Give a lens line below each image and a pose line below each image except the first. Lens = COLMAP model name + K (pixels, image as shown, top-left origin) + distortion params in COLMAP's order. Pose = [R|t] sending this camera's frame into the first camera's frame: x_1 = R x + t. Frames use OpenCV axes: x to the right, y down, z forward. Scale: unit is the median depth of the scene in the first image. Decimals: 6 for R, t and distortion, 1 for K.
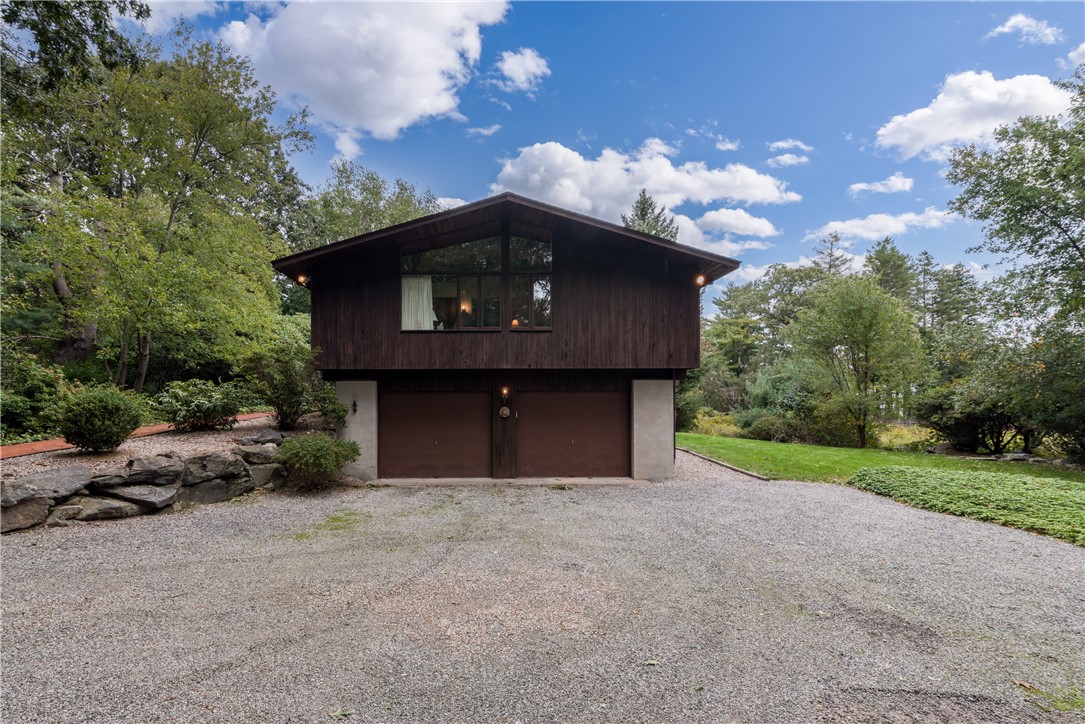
lens RADIAL K [[512.3, 0, 539.4], [0, 512.3, 389.9], [0, 0, 1]] dist [0.001569, -0.000163]
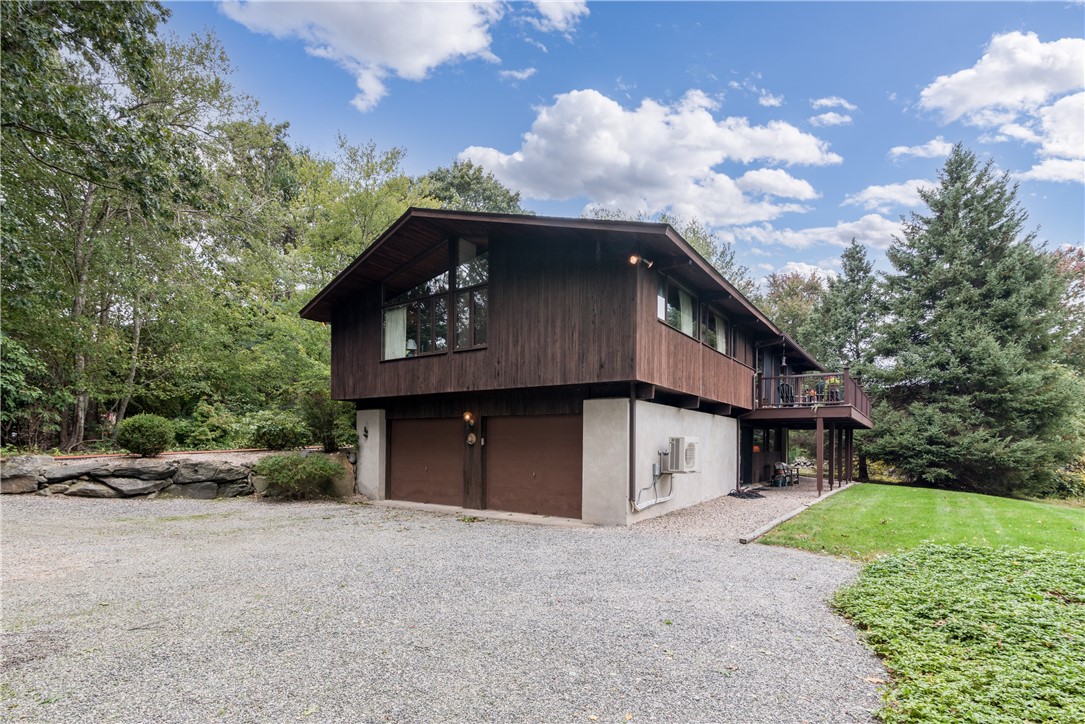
lens RADIAL K [[530.8, 0, 544.6], [0, 530.8, 432.9], [0, 0, 1]] dist [-0.001169, 0.000162]
pose [[0.811326, -0.000714, -0.584593, 0.655612], [-0.002986, 0.999981, -0.005366, 0.039469], [0.584586, 0.006099, 0.811309, 0.296920]]
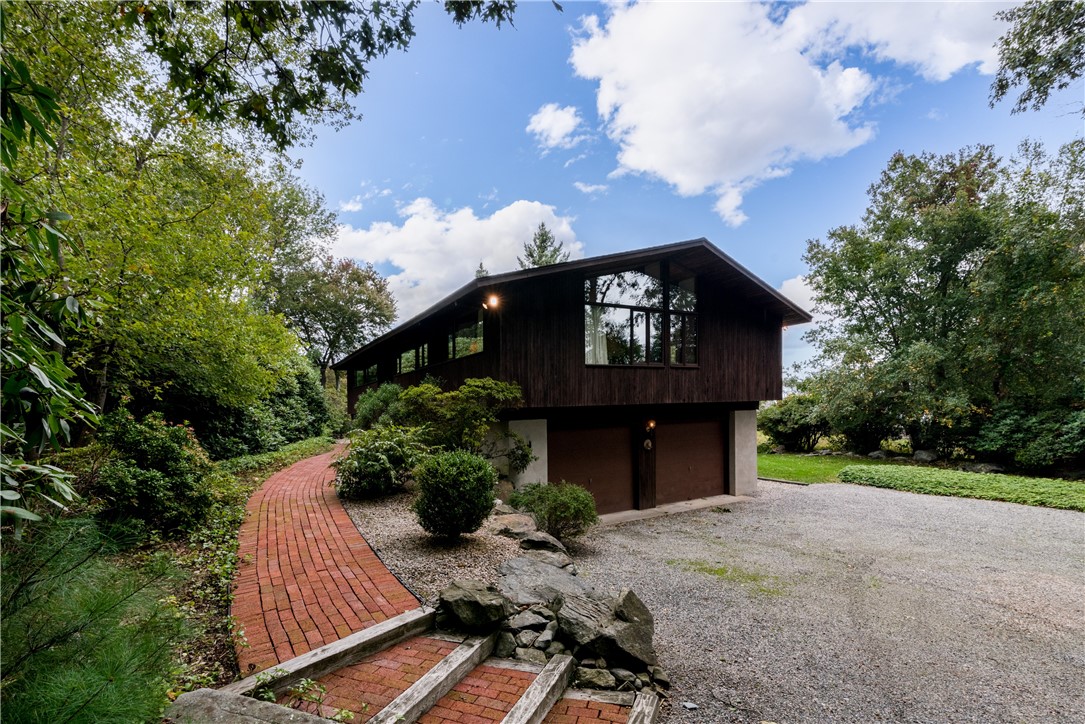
lens RADIAL K [[500.3, 0, 543.3], [0, 500.3, 414.3], [0, 0, 1]] dist [0.000658, 0.000073]
pose [[0.866054, -0.028491, 0.499137, -0.790707], [0.019416, 0.999538, 0.023366, -0.048146], [-0.499572, -0.010545, 0.866208, 0.243403]]
